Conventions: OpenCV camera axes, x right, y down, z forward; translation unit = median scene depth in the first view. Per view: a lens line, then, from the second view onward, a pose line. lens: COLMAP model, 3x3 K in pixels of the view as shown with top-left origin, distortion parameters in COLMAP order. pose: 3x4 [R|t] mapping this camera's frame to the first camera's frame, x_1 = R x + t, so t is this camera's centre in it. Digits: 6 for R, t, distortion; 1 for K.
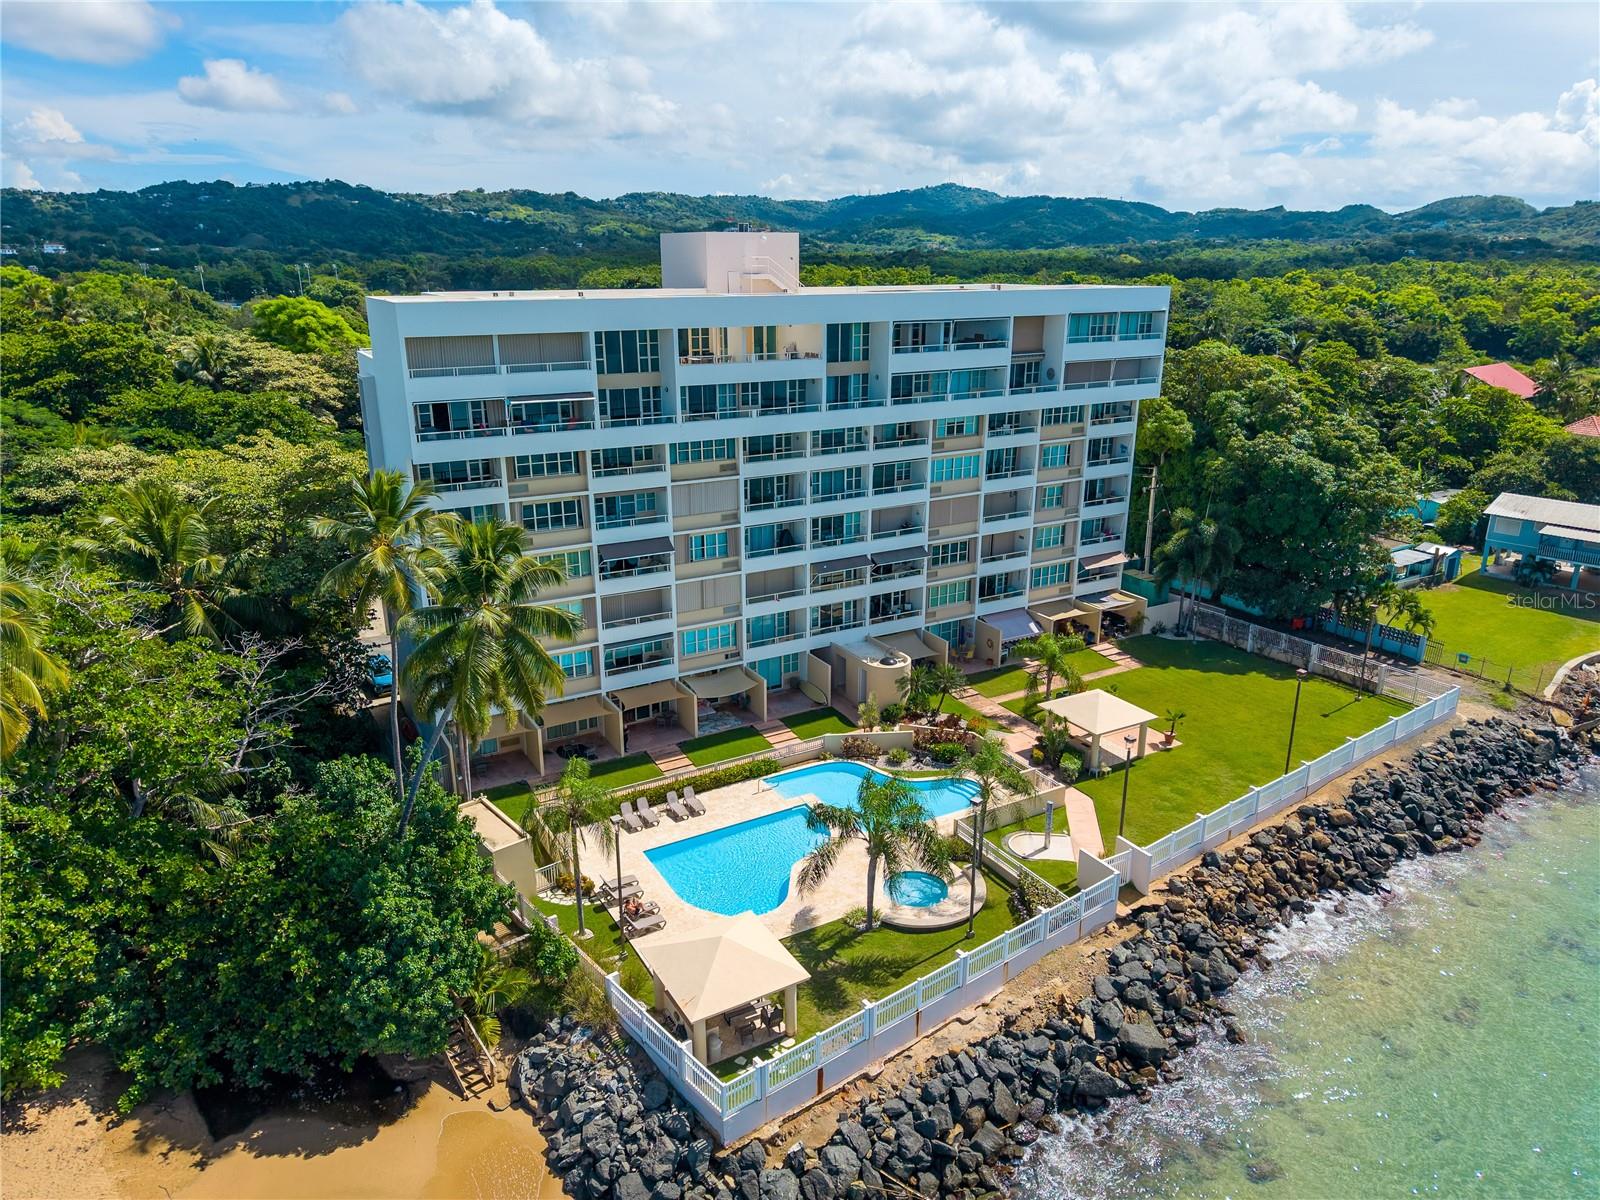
lens RADIAL K [[1063.3, 0, 805.3], [0, 1063.3, 602.8], [0, 0, 1]] dist [0.030522, -0.040210]
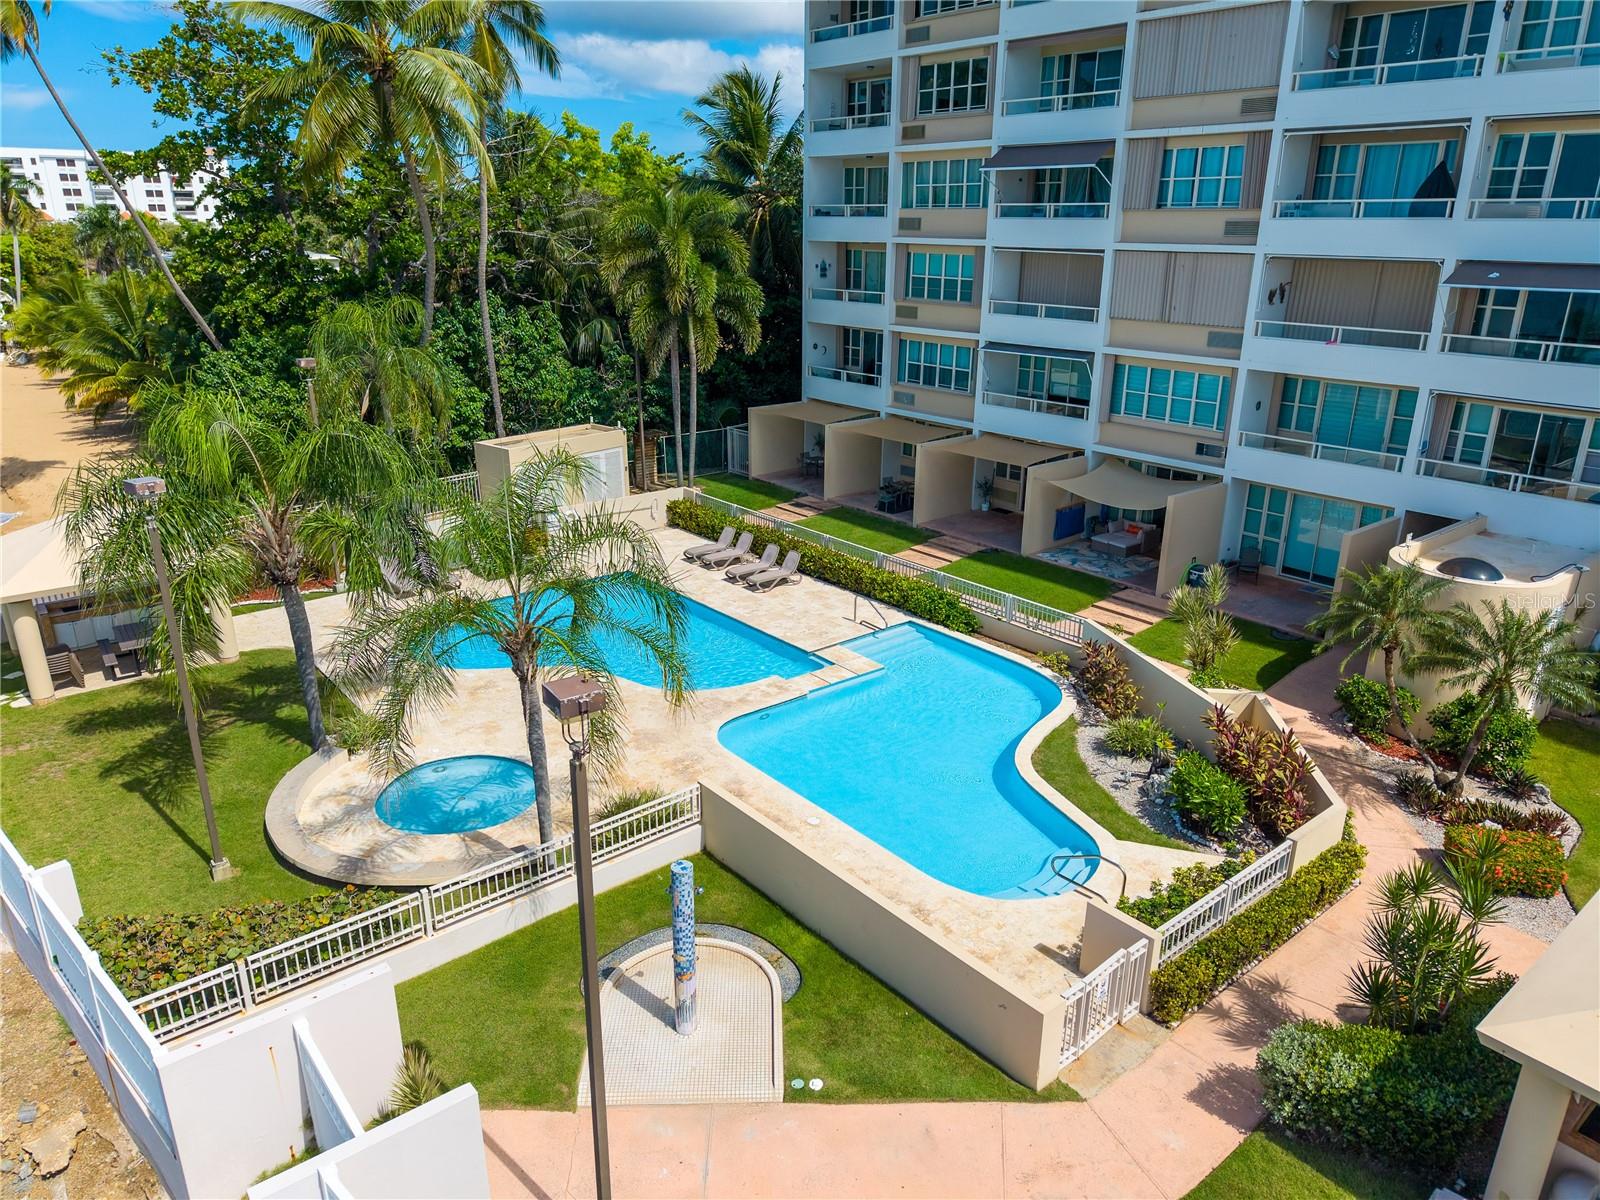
lens RADIAL K [[1063.3, 0, 805.3], [0, 1063.3, 602.8], [0, 0, 1]] dist [0.030522, -0.040210]
pose [[0.172613, 0.329290, -0.928317, 0.355628], [-0.314358, 0.911594, 0.264906, 0.044627], [0.933479, 0.246098, 0.260868, 0.760212]]
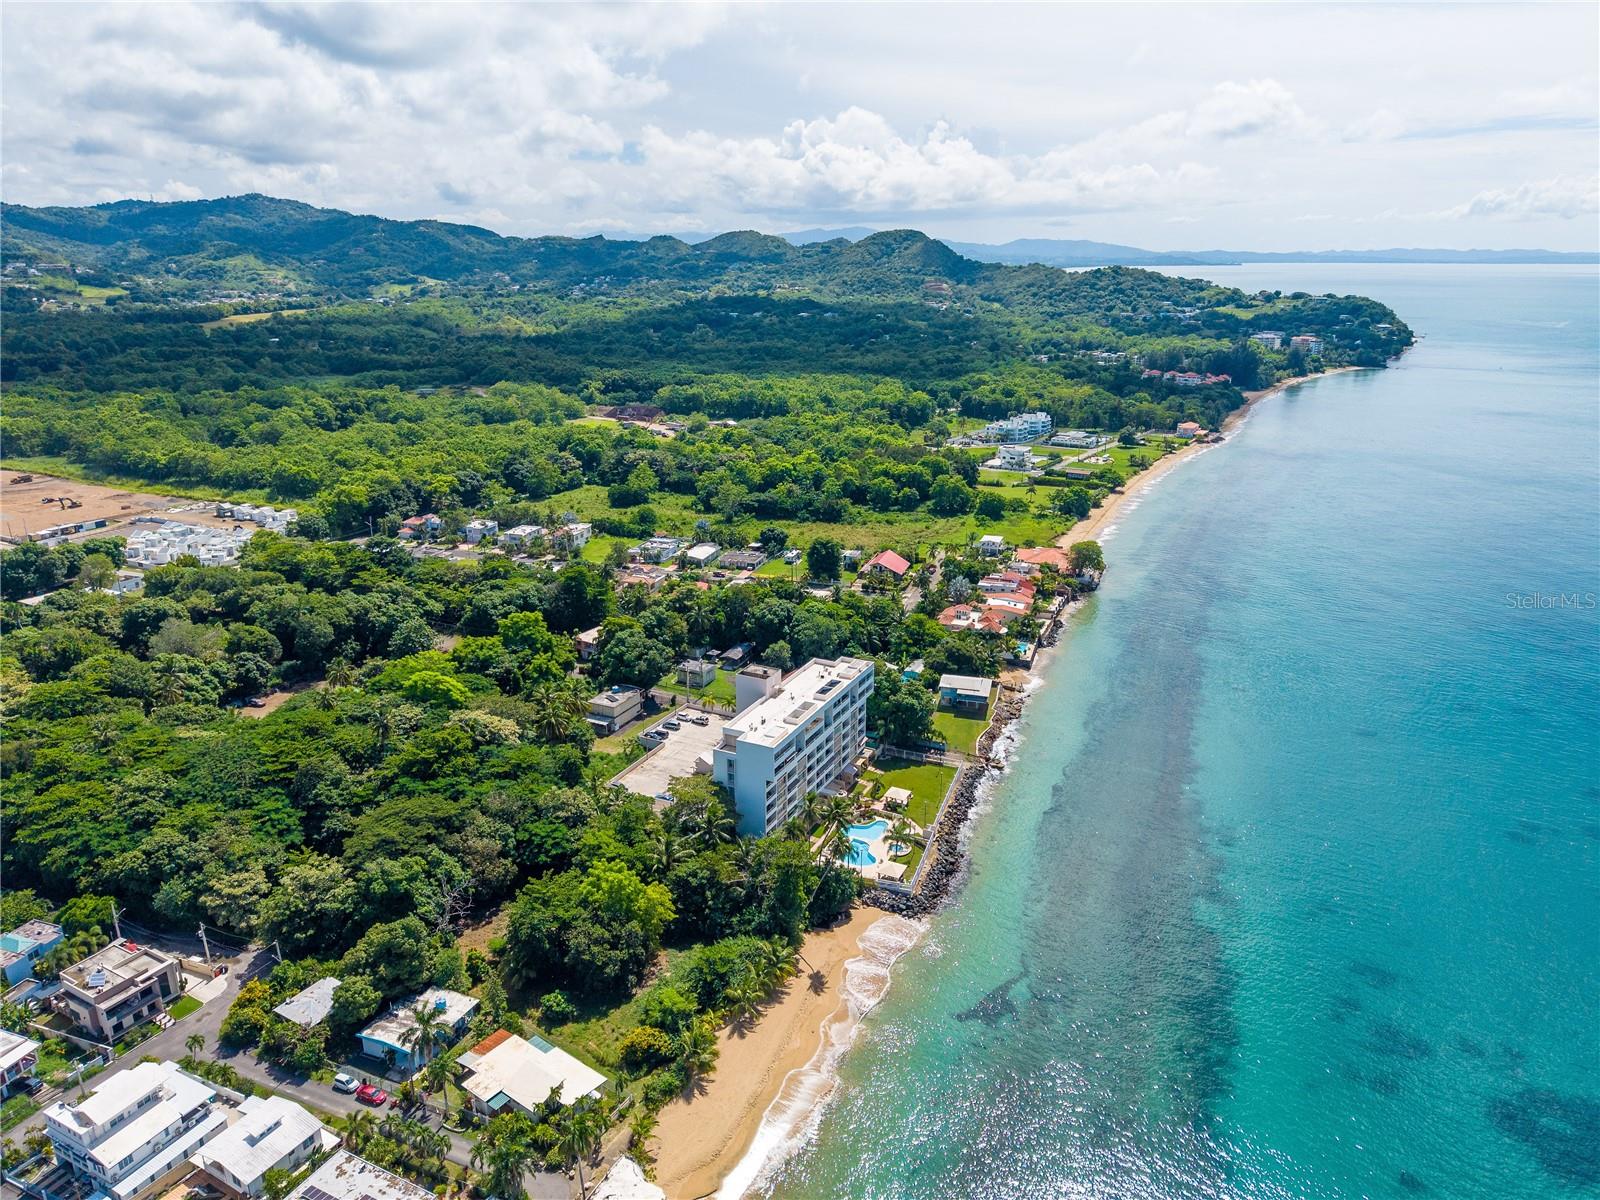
lens RADIAL K [[1063.3, 0, 805.3], [0, 1063.3, 602.8], [0, 0, 1]] dist [0.030522, -0.040210]
pose [[0.828693, -0.172321, 0.532516, -1.853354], [0.174440, 0.983554, 0.046815, -0.781094], [-0.531825, 0.054097, 0.845124, -2.021967]]
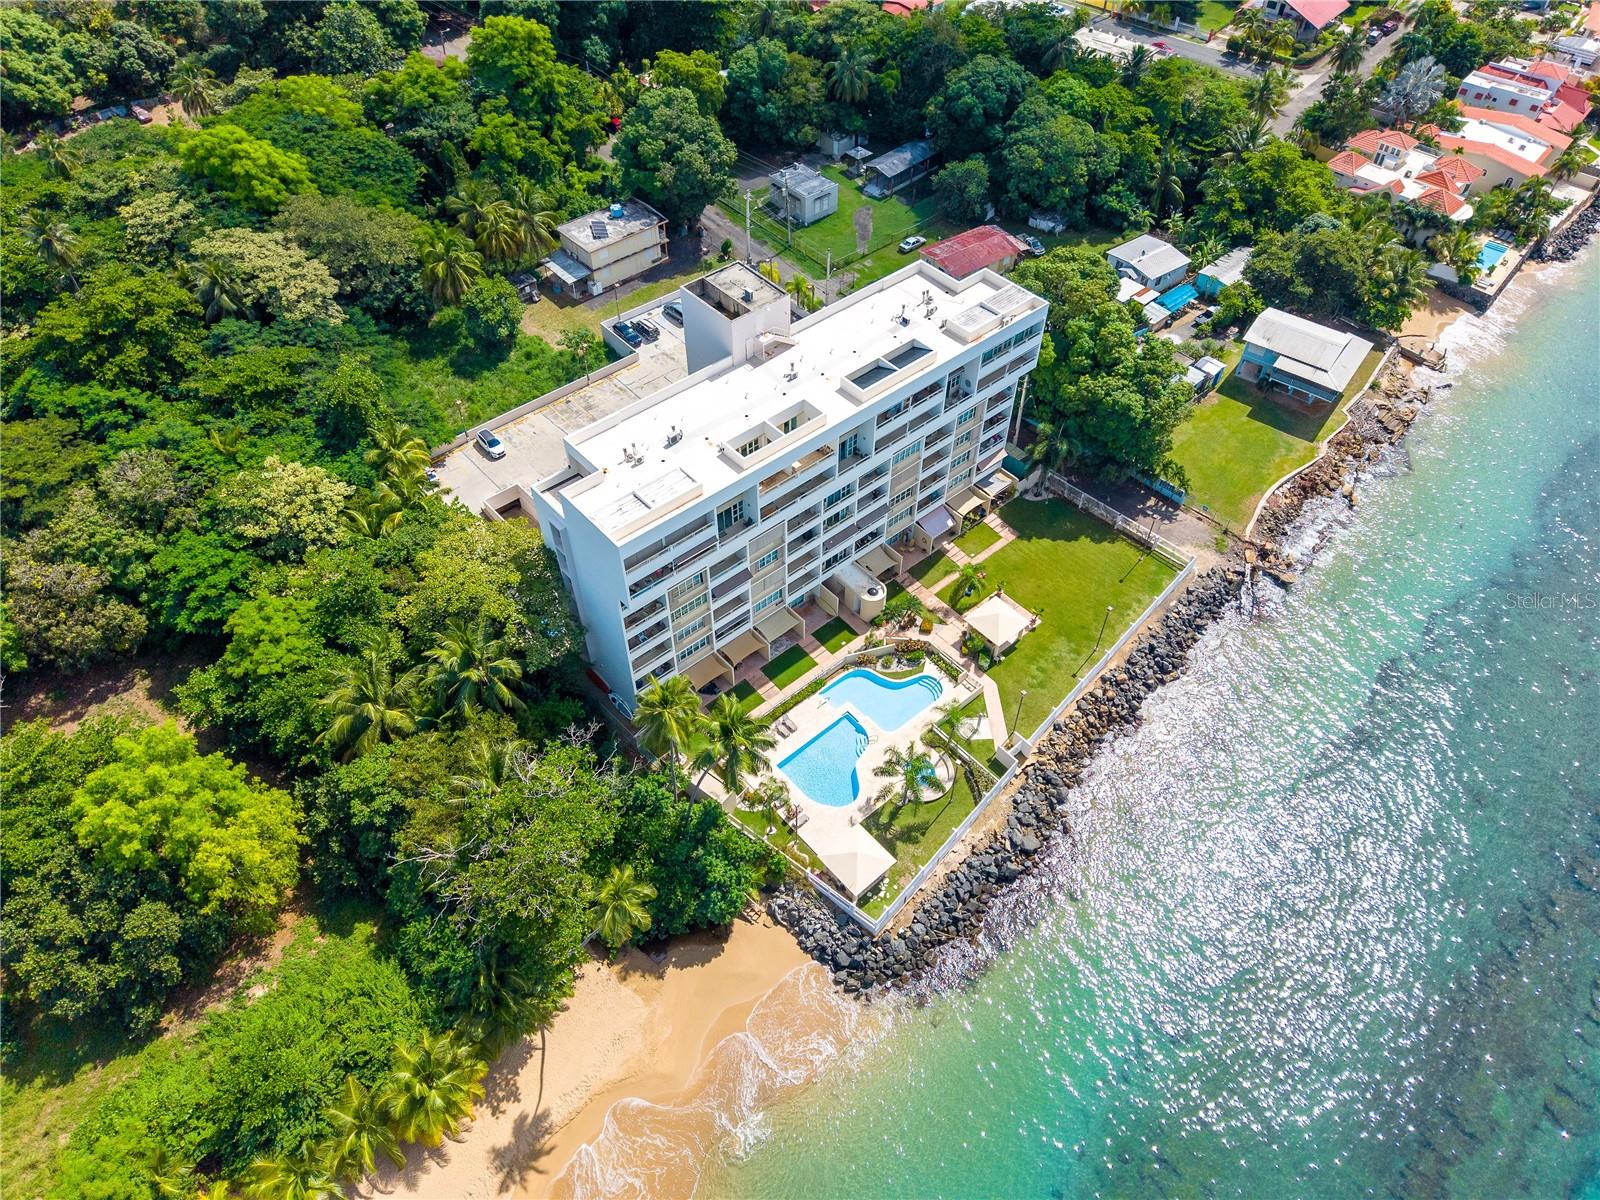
lens RADIAL K [[1063.3, 0, 805.3], [0, 1063.3, 602.8], [0, 0, 1]] dist [0.030522, -0.040210]
pose [[0.981027, -0.141164, 0.132883, -0.253397], [0.054086, 0.857498, 0.511637, -0.803630], [-0.186172, -0.494742, 0.848864, -0.392438]]
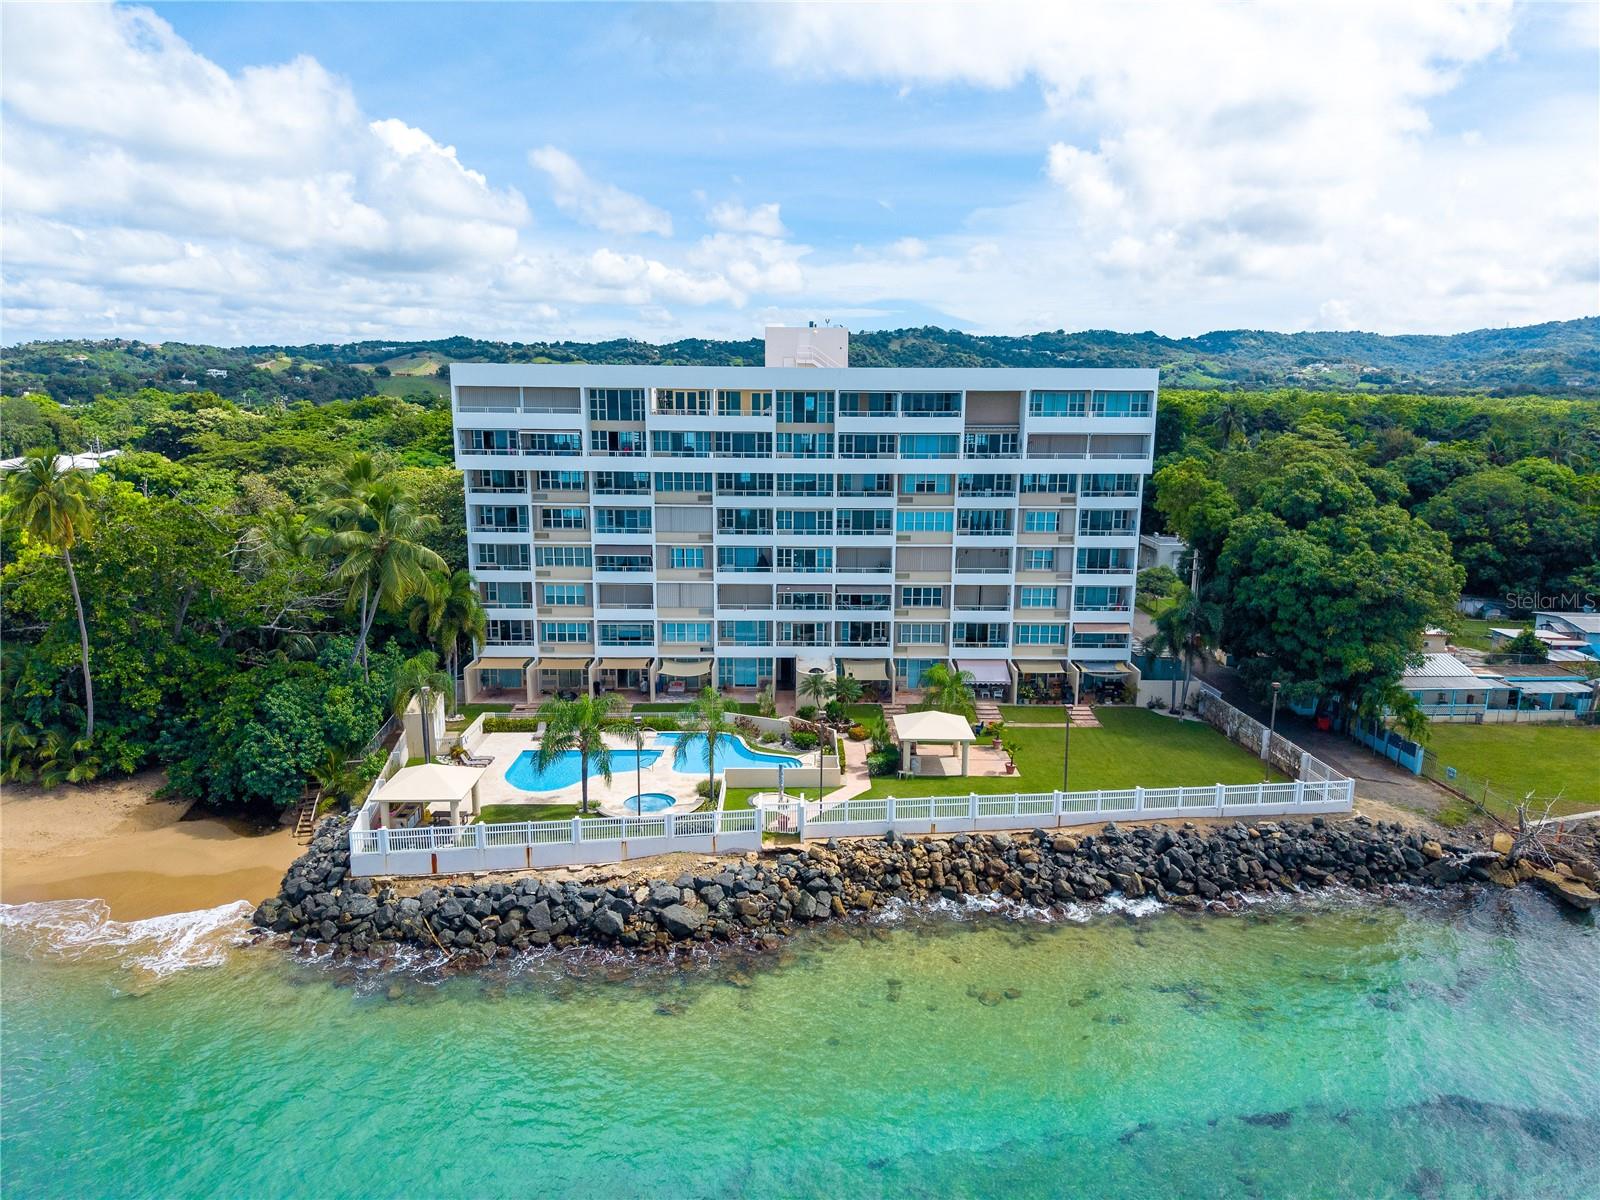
lens RADIAL K [[1069.7, 0, 824.4], [0, 1069.7, 604.7], [0, 0, 1]] dist [0.007020, 0.002071]
pose [[0.876610, 0.102769, -0.470099, 0.659701], [-0.157938, 0.984256, -0.079341, 0.078693], [0.454544, 0.143798, 0.879040, -0.050911]]
